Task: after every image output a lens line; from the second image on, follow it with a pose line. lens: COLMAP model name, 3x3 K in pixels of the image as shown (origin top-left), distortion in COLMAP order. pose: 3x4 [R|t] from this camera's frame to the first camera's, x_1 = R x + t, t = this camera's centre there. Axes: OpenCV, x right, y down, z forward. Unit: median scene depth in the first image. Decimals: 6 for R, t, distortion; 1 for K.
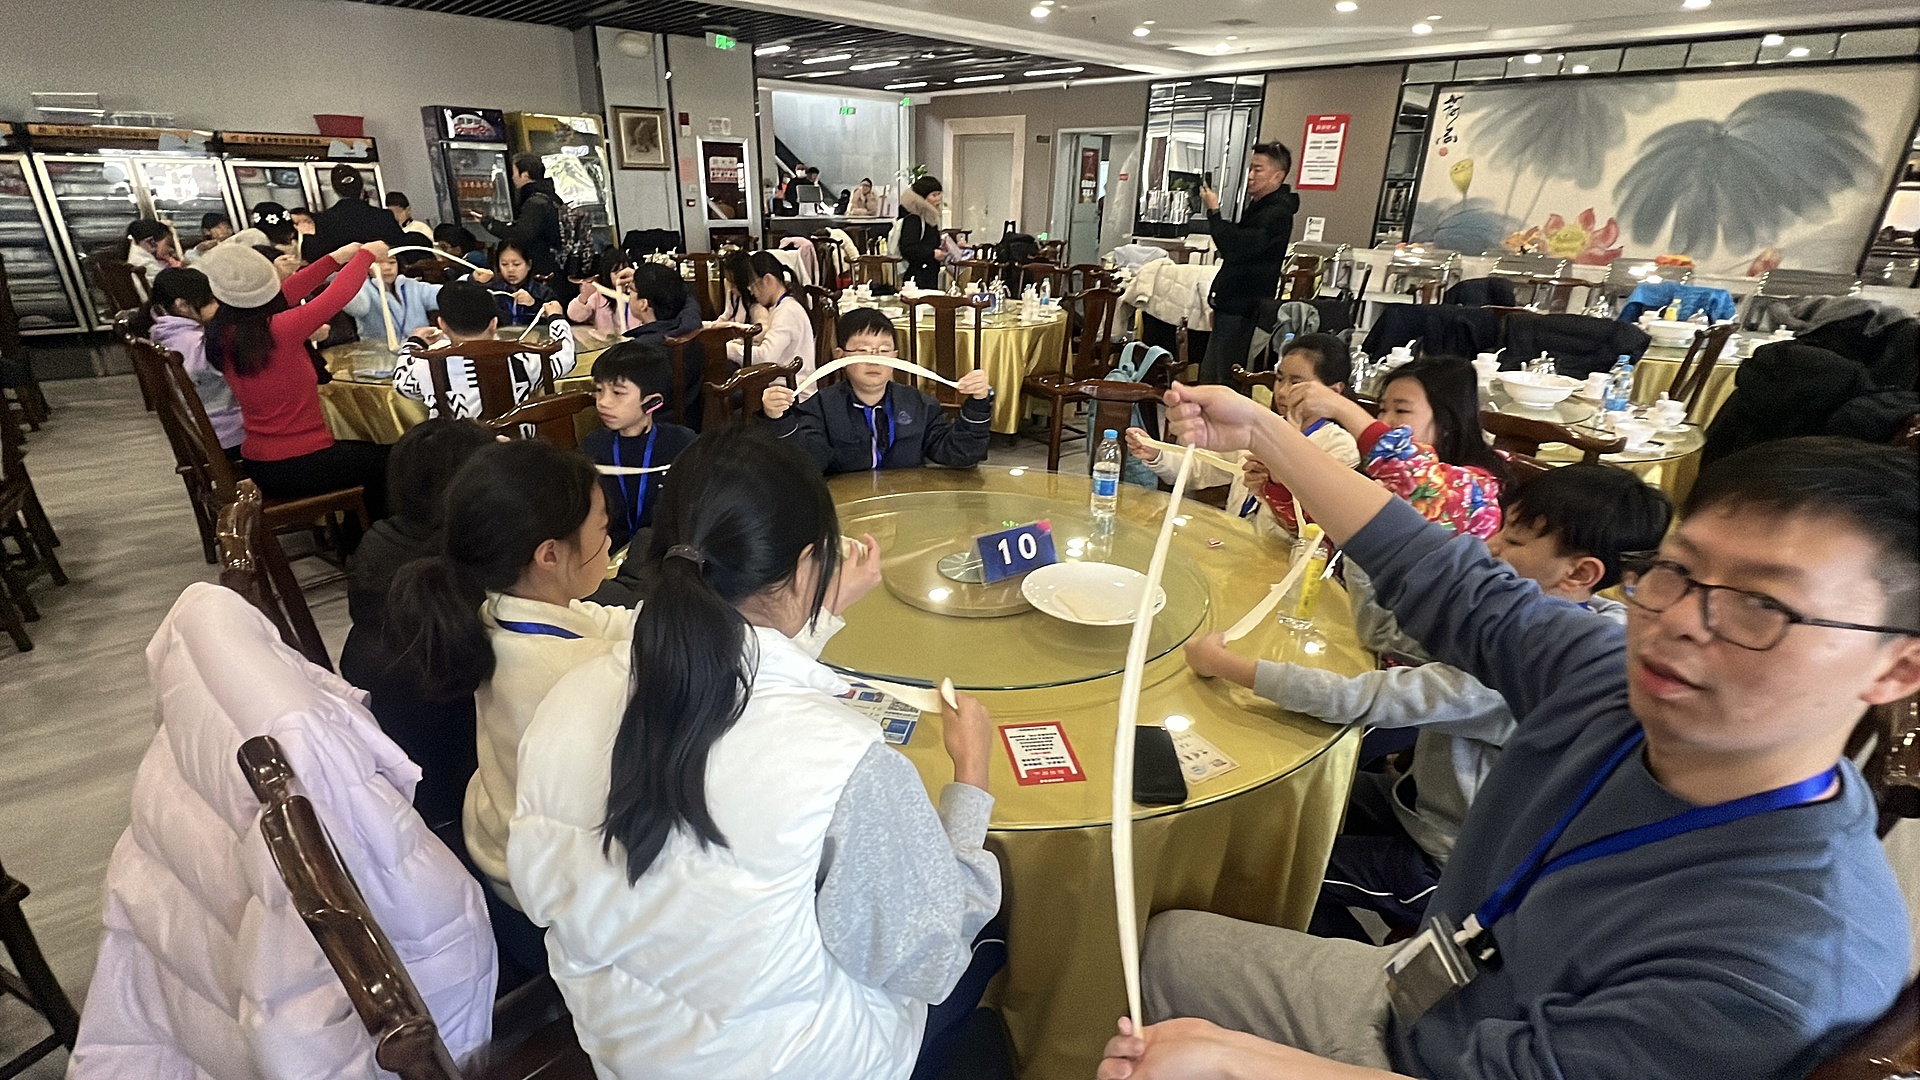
lens RADIAL K [[872.7, 0, 954.1], [0, 872.7, 546.0], [0, 0, 1]] dist [0.000702, 0.000430]
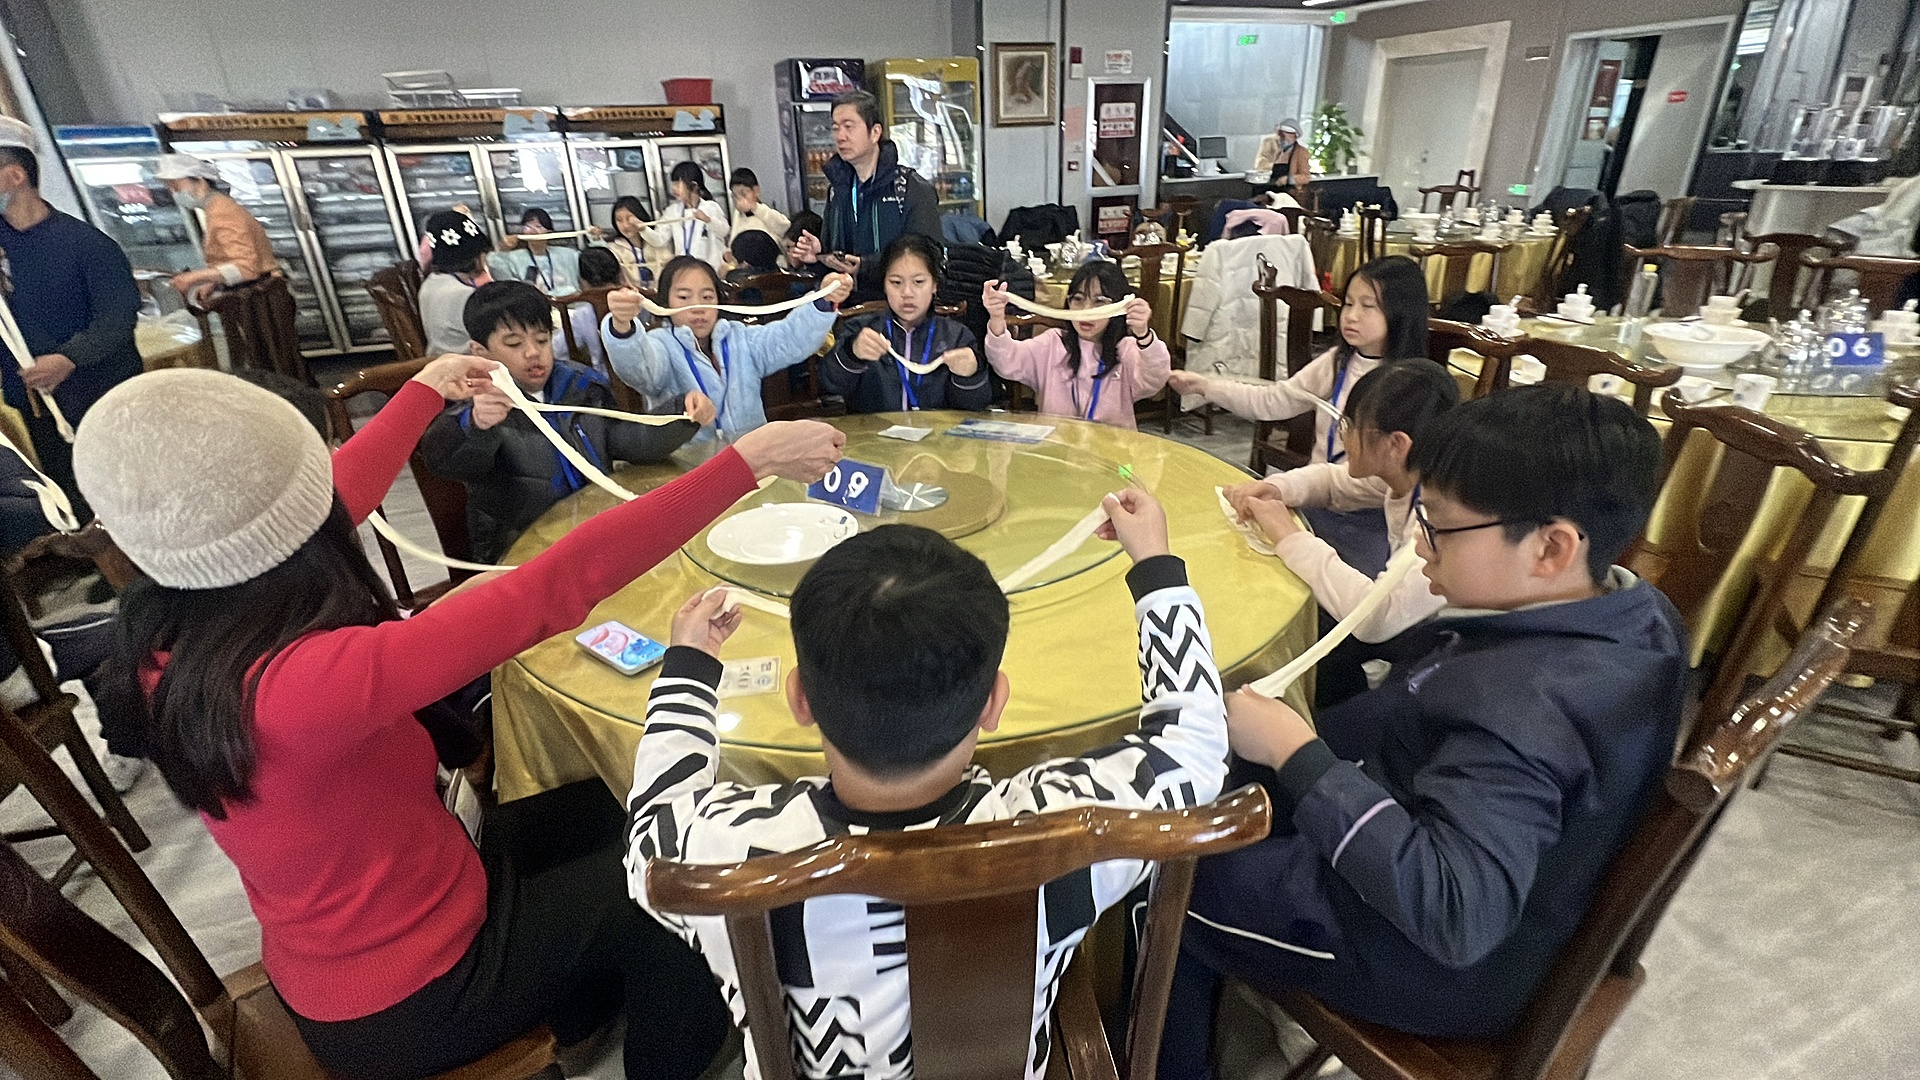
lens RADIAL K [[872.7, 0, 961.5], [0, 872.7, 545.0], [0, 0, 1]] dist [0.000702, 0.000430]
pose [[0.949244, 0.081701, -0.303743, -0.149240], [-0.070129, 0.996342, 0.048832, -0.098630], [0.306622, -0.025052, 0.951502, 0.248261]]
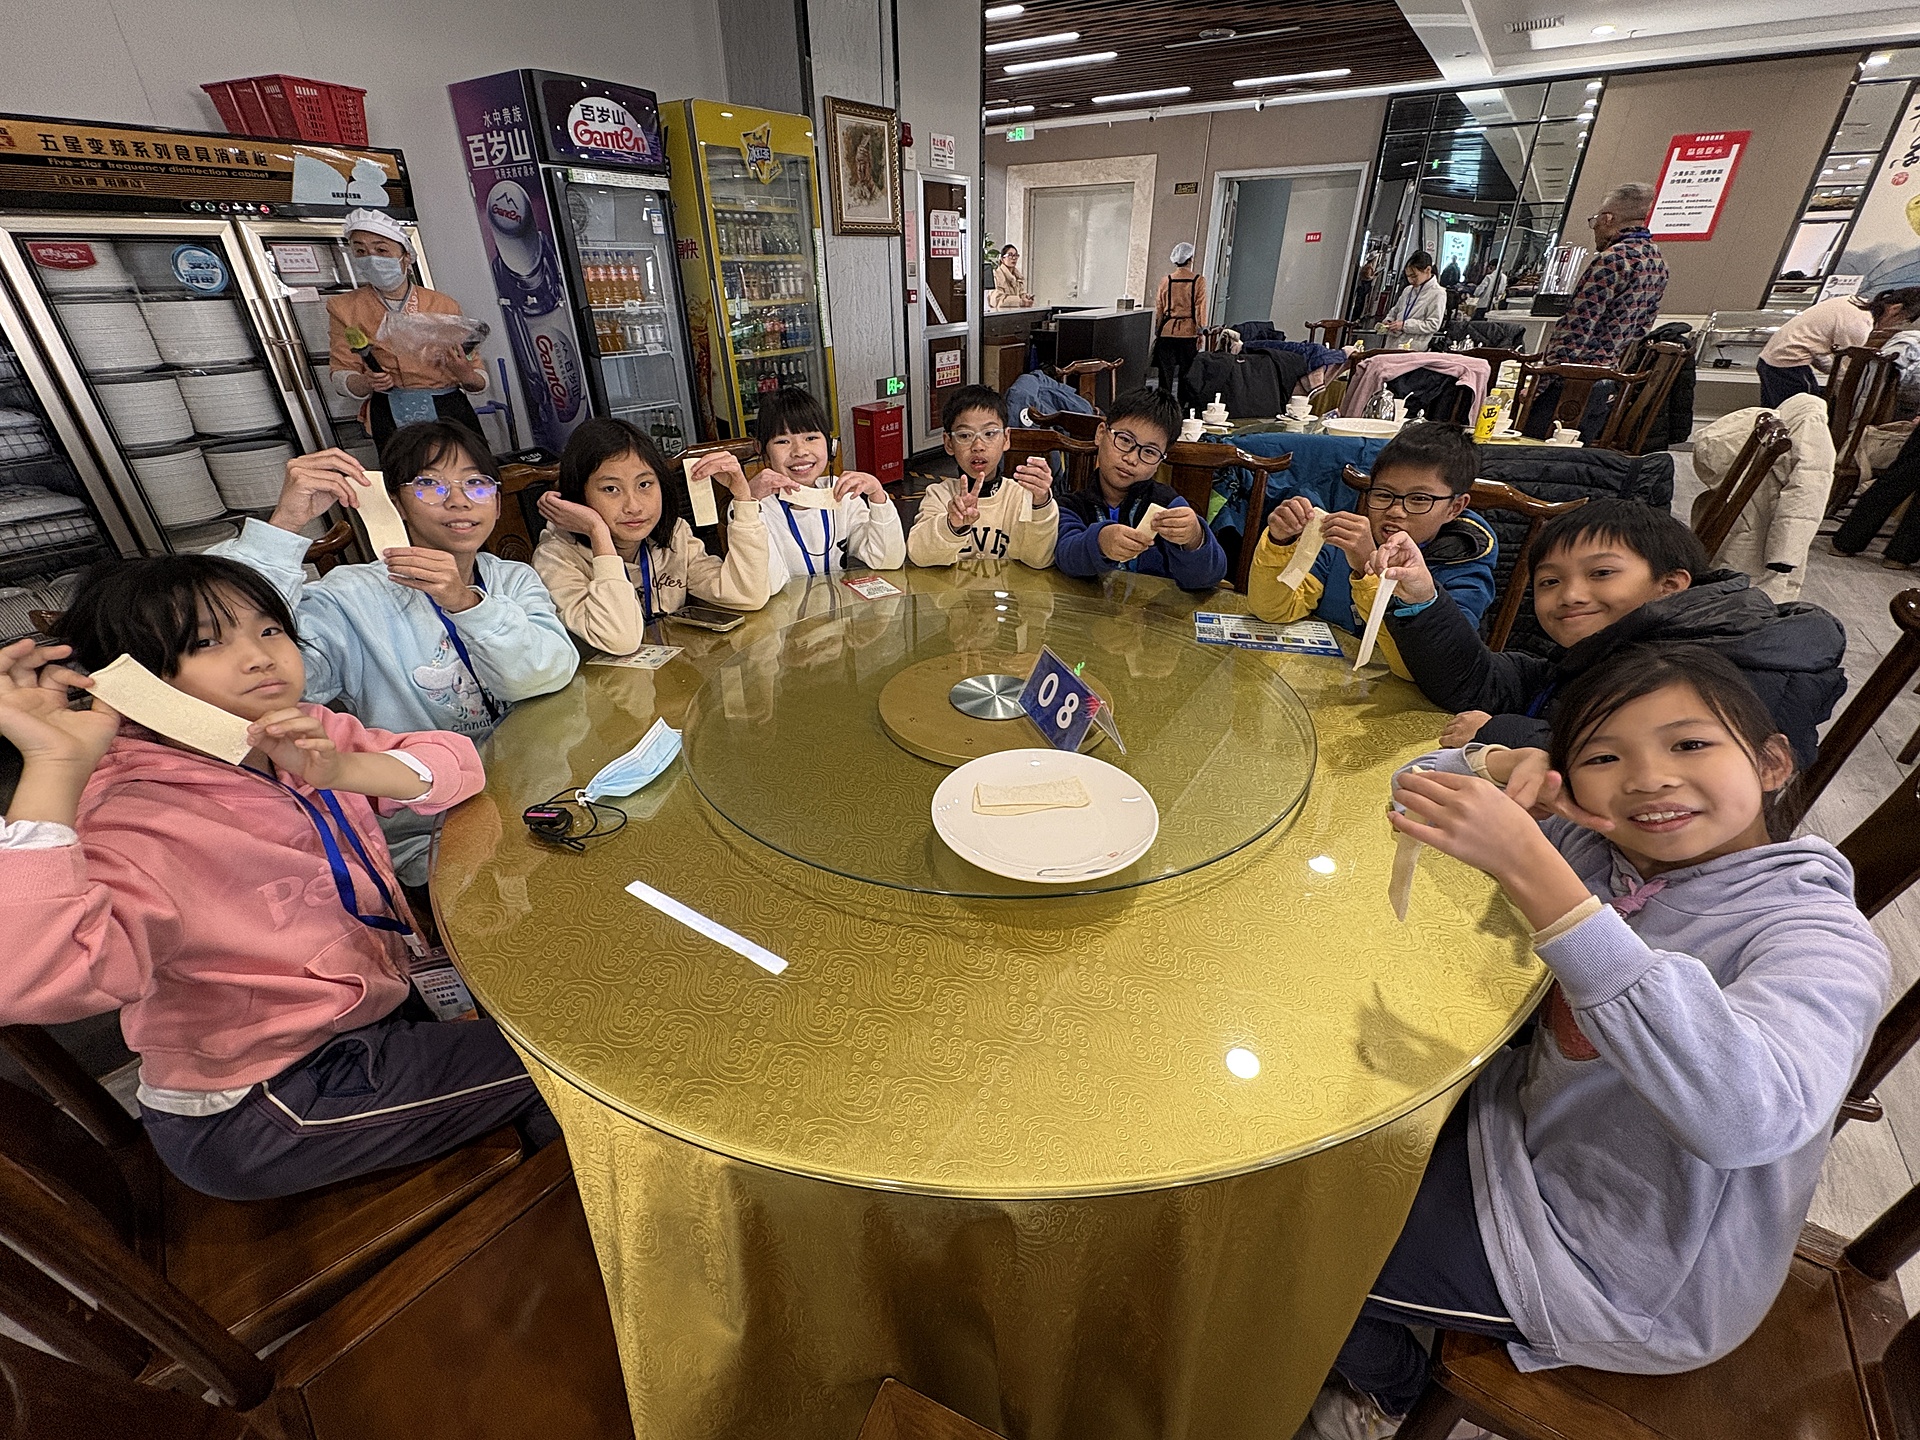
lens RADIAL K [[829.5, 0, 959.5], [0, 829.5, 711.5], [0, 0, 1]] dist [0.000632, 0.000210]
pose [[0.957828, -0.164410, 0.235661, -0.499894], [0.140446, 0.983362, 0.115214, -0.212102], [-0.250682, -0.077257, 0.964982, 0.514654]]
